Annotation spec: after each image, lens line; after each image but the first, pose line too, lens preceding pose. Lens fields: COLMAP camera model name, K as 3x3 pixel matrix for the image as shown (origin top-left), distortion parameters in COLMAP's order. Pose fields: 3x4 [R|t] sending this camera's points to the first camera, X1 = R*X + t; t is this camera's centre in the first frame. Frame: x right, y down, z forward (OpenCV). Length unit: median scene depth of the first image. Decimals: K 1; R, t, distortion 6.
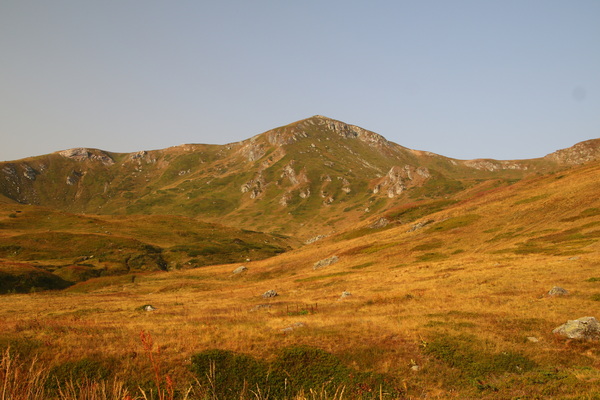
lens RADIAL K [[703.4, 0, 300.0], [0, 703.4, 200.0], [0, 0, 1]] dist [0.010410, 0.008276]
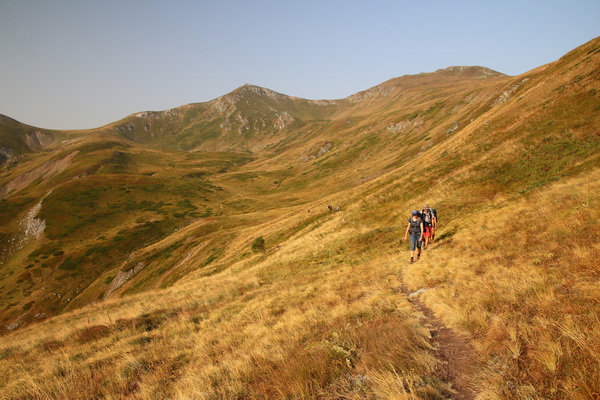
lens RADIAL K [[497.3, 0, 300.0], [0, 497.3, 200.0], [0, 0, 1]] dist [0.001285, 0.008488]
pose [[0.986622, -0.111203, 0.119211, -0.043961], [0.083241, 0.972366, 0.218119, -0.113959], [-0.140173, -0.205278, 0.968614, -0.715316]]
